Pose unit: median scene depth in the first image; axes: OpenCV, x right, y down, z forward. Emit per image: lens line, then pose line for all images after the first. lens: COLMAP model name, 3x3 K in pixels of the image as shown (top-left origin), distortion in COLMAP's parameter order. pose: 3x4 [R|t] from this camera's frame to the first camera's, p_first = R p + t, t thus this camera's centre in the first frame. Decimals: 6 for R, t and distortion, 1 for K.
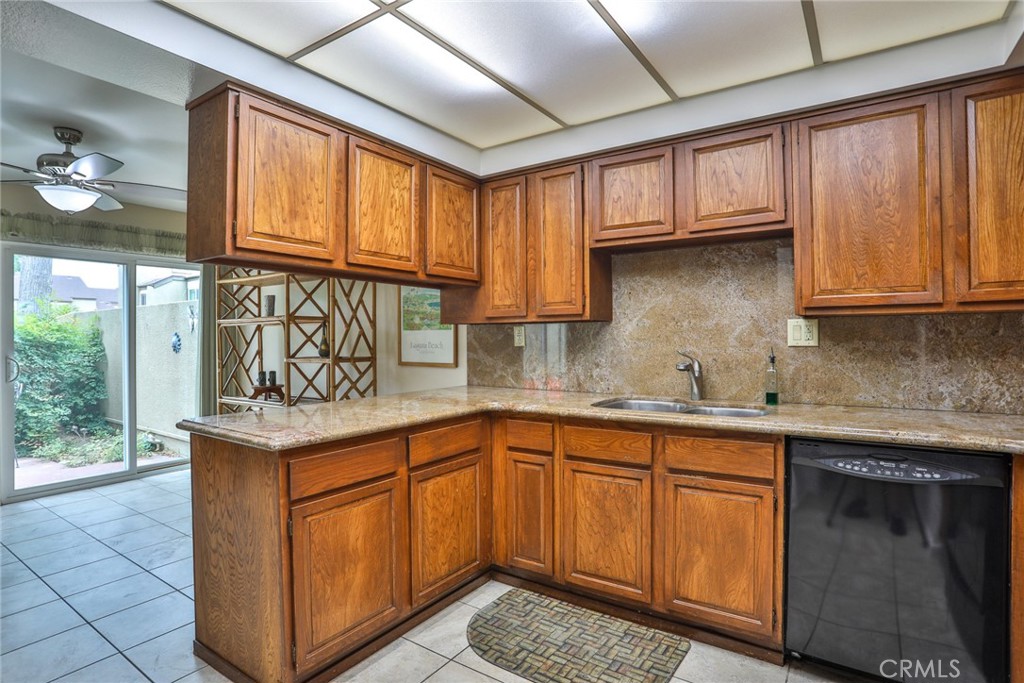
lens RADIAL K [[526.9, 0, 510.1], [0, 526.9, 339.1], [0, 0, 1]] dist [-0.058122, 0.018464]
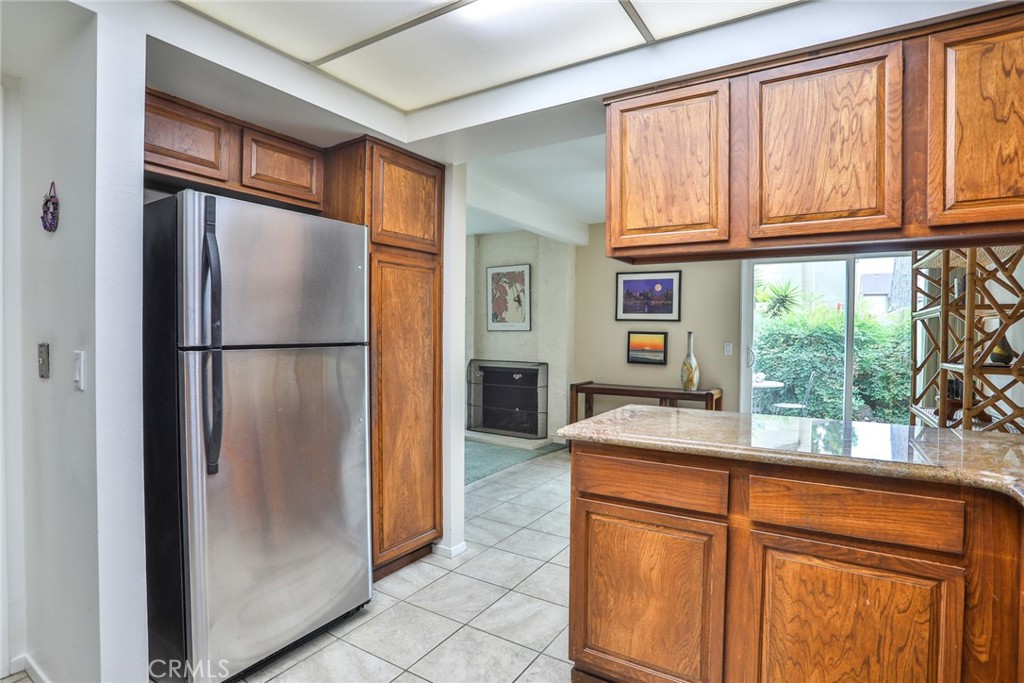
lens RADIAL K [[526.9, 0, 501.0], [0, 526.9, 338.9], [0, 0, 1]] dist [-0.058122, 0.018464]
pose [[0.036863, 0.019937, -0.999121, 0.486410], [-0.010962, 0.999749, 0.019545, -0.007450], [0.999260, 0.010232, 0.037072, 0.641578]]
